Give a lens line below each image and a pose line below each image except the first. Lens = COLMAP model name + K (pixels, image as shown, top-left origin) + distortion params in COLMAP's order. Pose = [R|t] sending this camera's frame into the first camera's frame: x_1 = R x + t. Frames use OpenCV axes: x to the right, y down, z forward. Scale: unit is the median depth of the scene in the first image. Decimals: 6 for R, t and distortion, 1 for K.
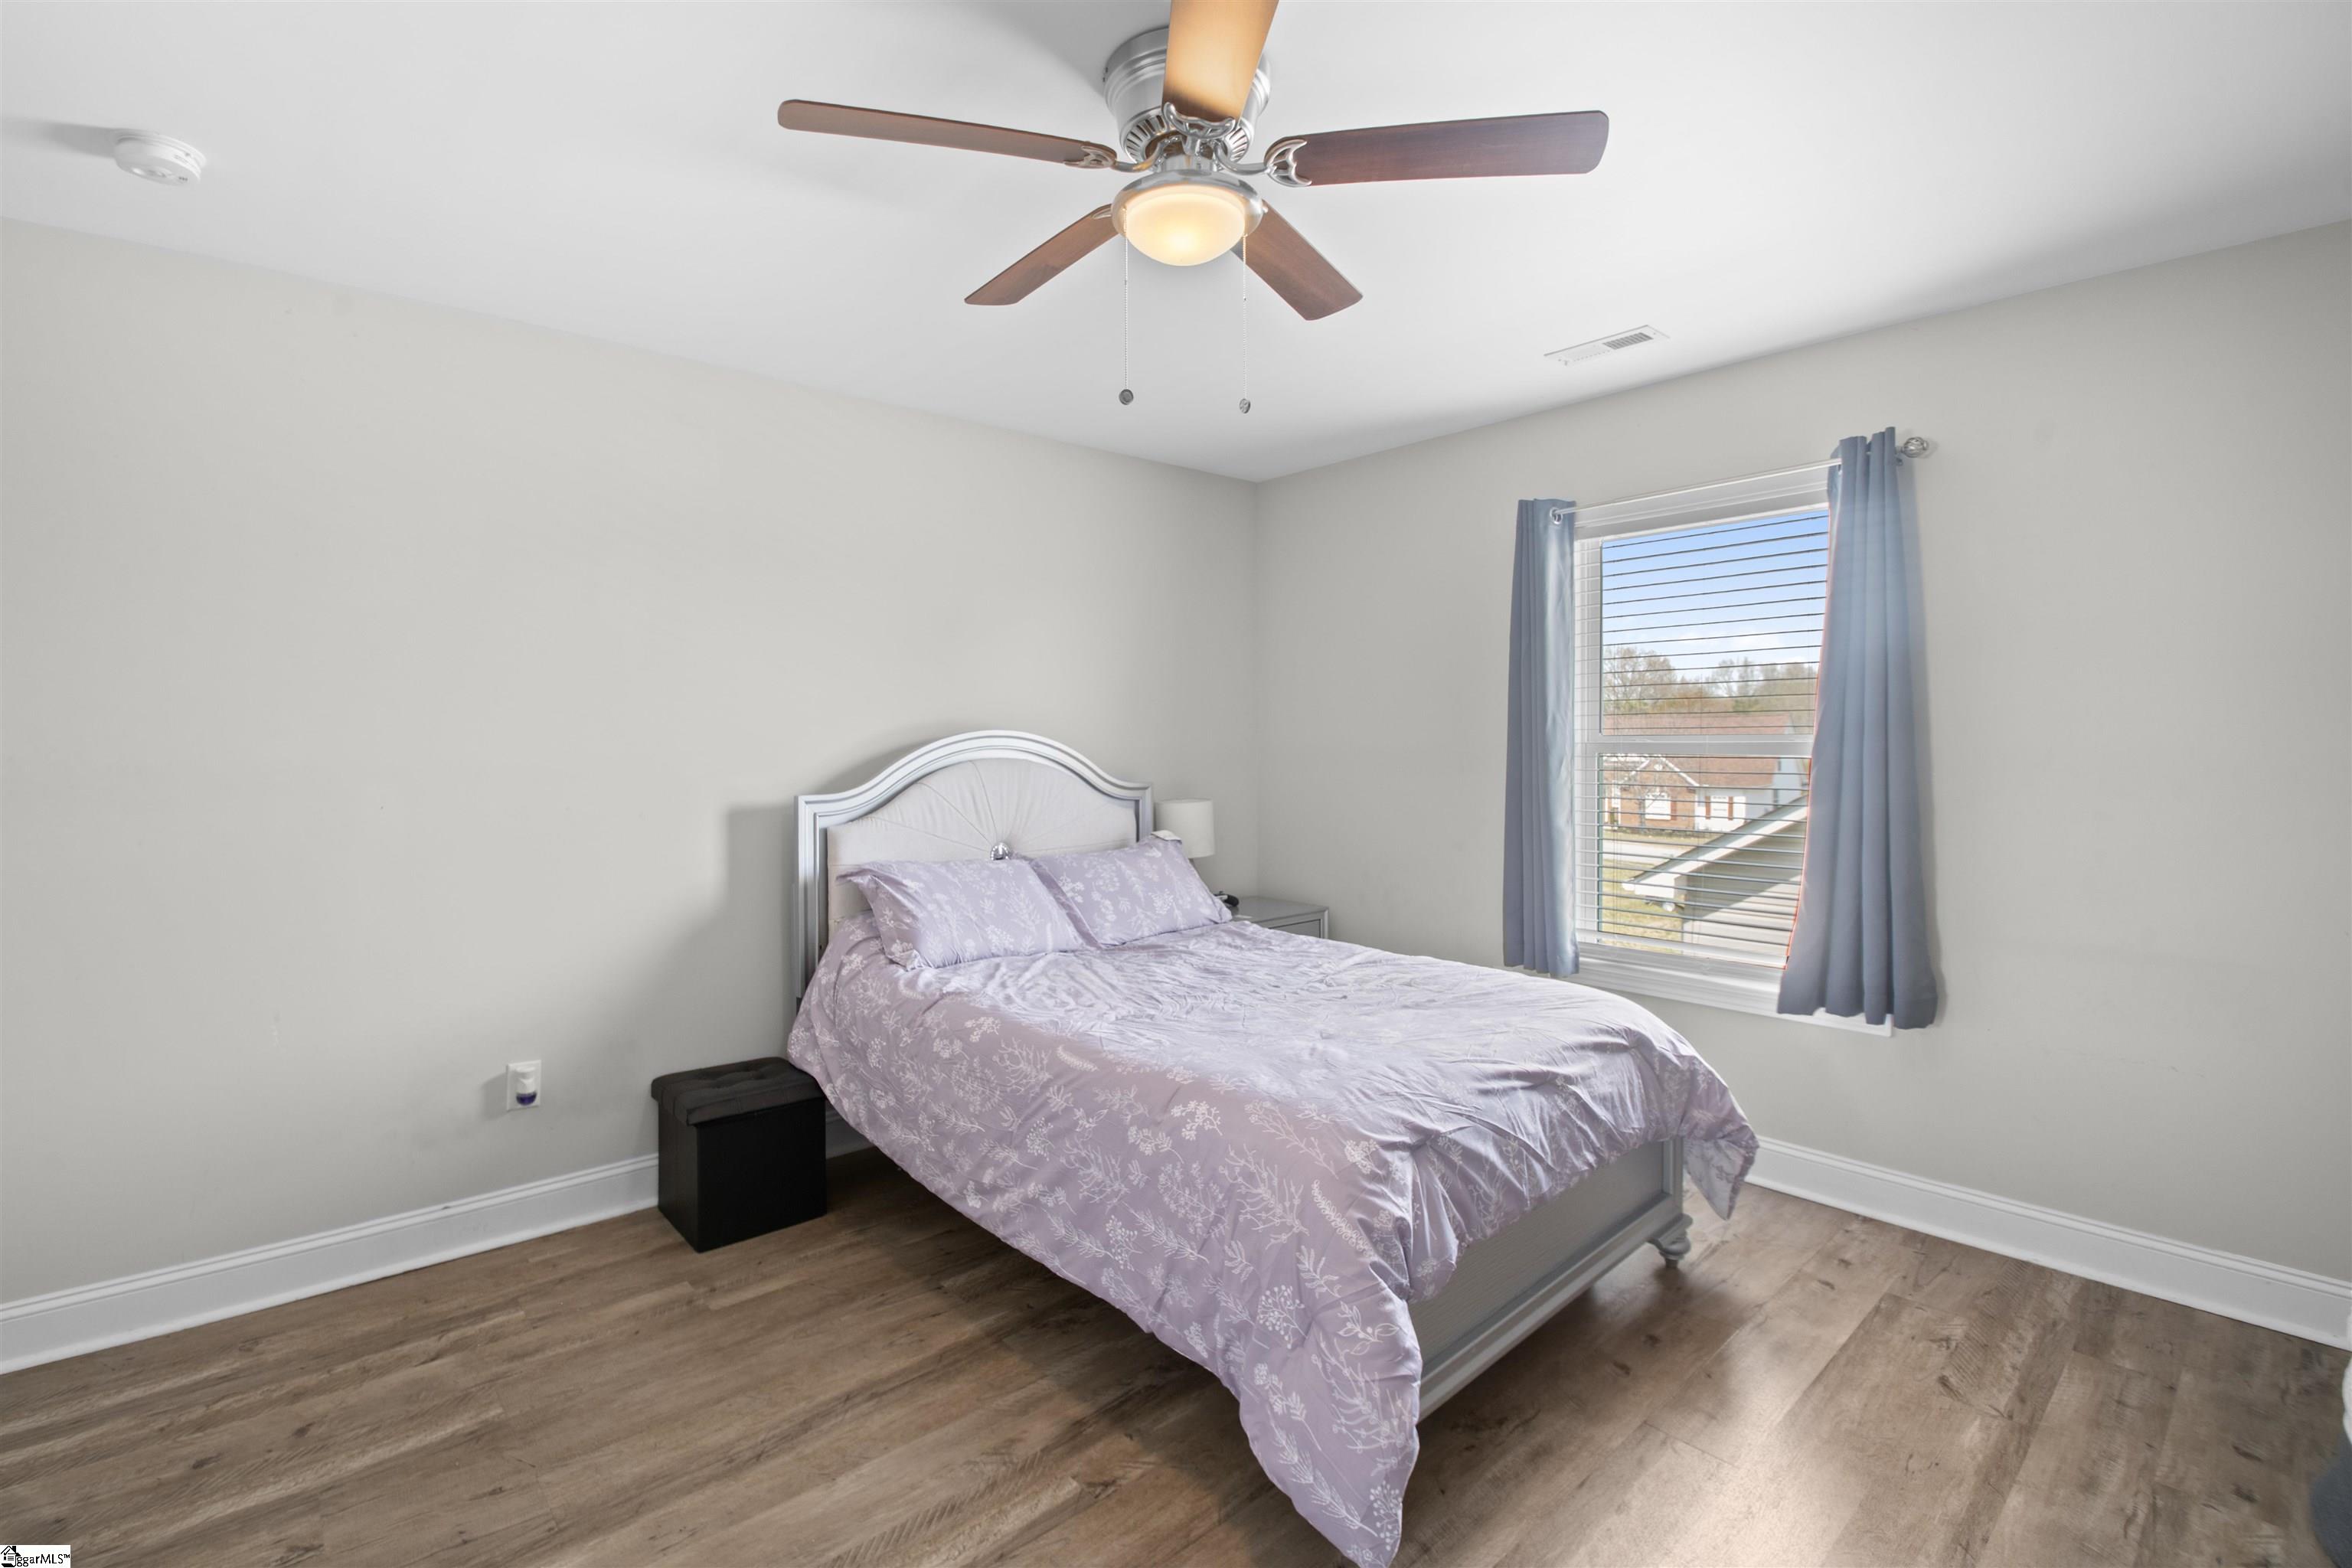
lens RADIAL K [[1012.9, 0, 1177.3], [0, 1012.9, 756.8], [0, 0, 1]] dist [-0.075912, 0.000102]
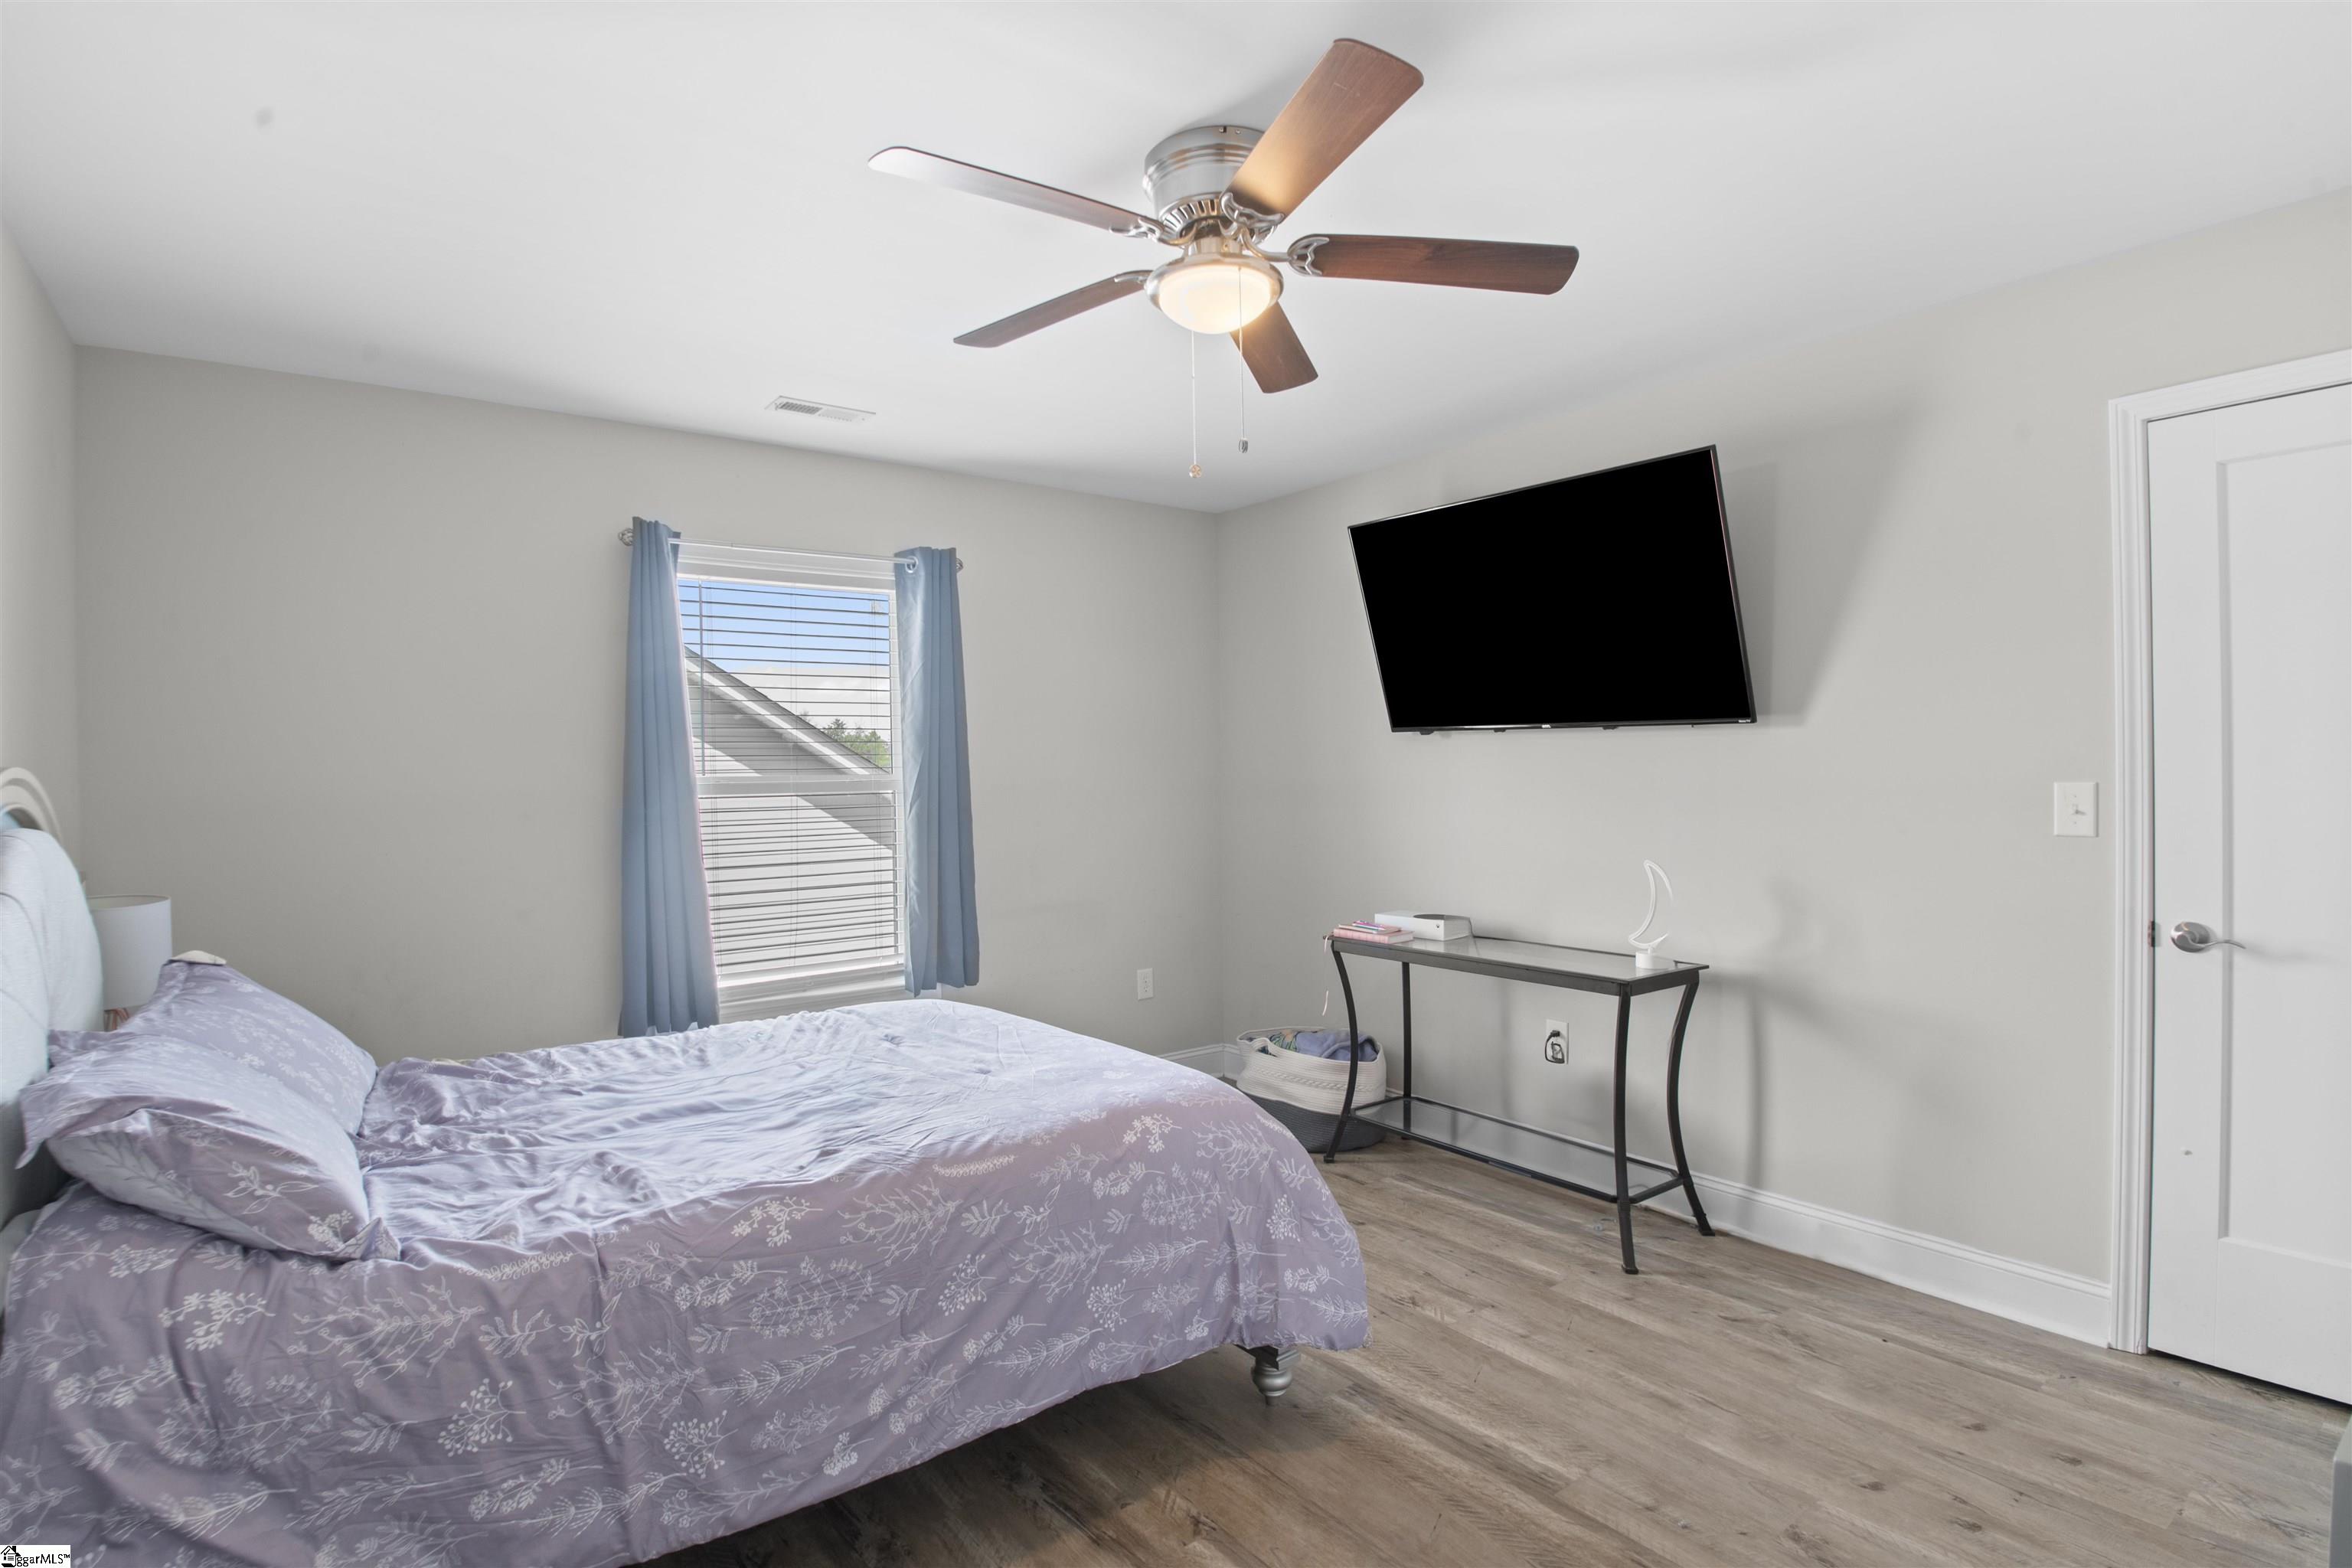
lens RADIAL K [[1114.2, 0, 1176.0], [0, 1114.2, 784.0], [0, 0, 1]] dist [-0.111300, 0.000022]
pose [[0.067179, -0.003116, 0.997736, -0.983506], [0.051963, 0.998649, -0.000380, 0.003947], [-0.996387, 0.051871, 0.067250, 0.778349]]
